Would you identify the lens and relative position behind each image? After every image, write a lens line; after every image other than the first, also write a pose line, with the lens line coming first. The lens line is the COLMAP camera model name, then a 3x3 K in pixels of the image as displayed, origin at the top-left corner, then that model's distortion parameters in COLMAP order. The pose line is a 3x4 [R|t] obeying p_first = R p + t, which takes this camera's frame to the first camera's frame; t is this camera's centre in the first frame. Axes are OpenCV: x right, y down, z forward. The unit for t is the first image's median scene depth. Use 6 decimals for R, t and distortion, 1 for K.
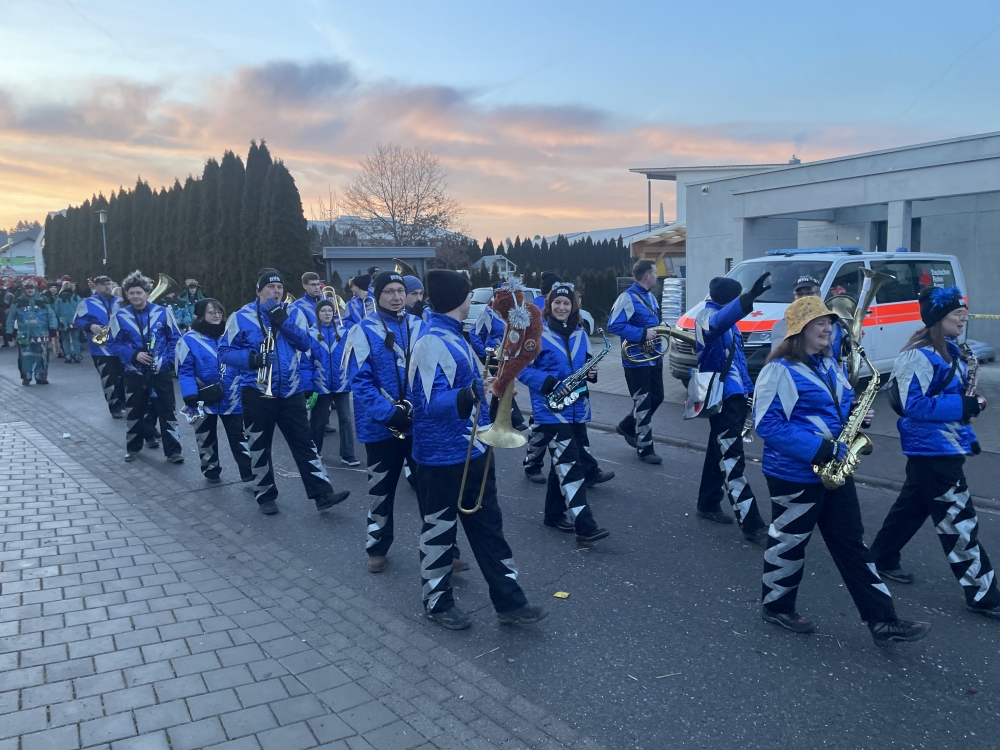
lens RADIAL K [[748.6, 0, 499.3], [0, 748.6, 377.8], [0, 0, 1]] dist [0.093294, -0.123029]
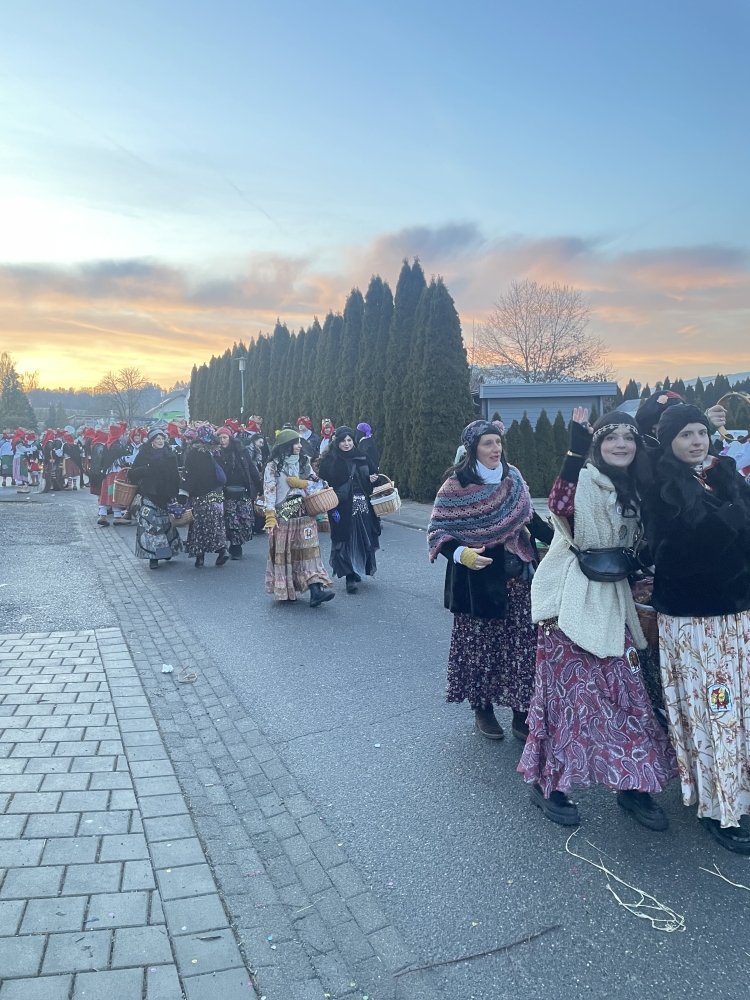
lens RADIAL K [[735.1, 0, 385.0], [0, 735.1, 500.4], [0, 0, 1]] dist [0.091527, -0.116037]
pose [[0.959542, 0.023379, -0.280593, -0.105717], [-0.033469, 0.998952, -0.031223, -0.019593], [0.279569, 0.039351, 0.959319, 0.209788]]
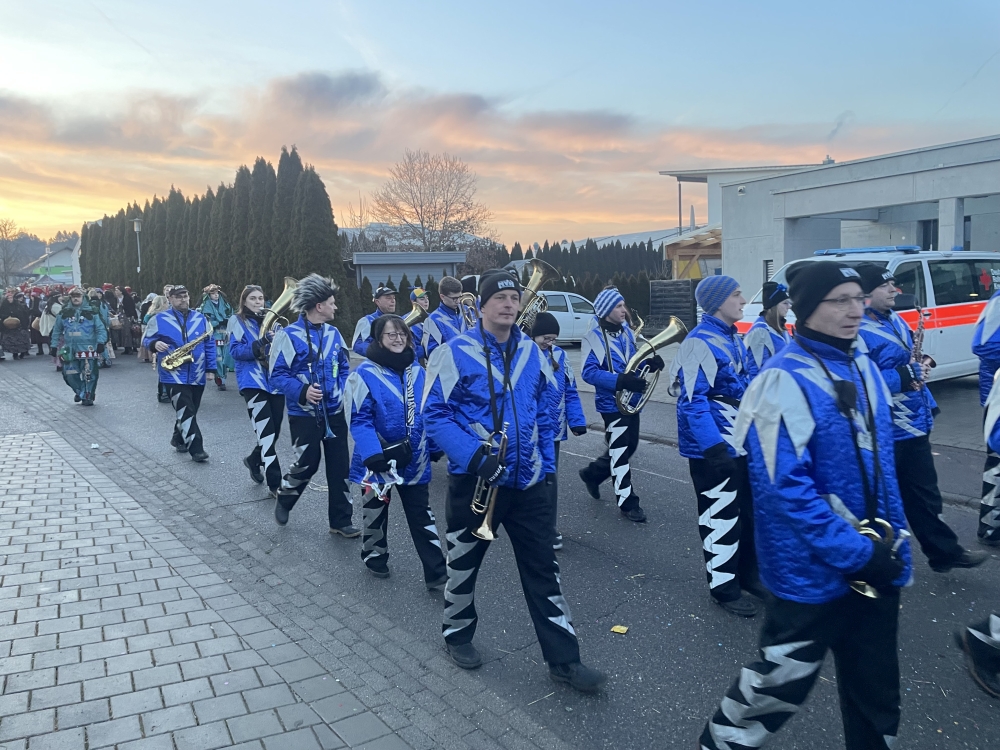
lens RADIAL K [[745.7, 0, 498.5], [0, 745.7, 372.5], [0, 0, 1]] dist [0.094614, -0.124345]
pose [[0.999302, -0.003626, -0.037190, -0.006028], [0.003142, 0.999910, -0.013060, -0.001822], [0.037234, 0.012934, 0.999223, 0.019399]]
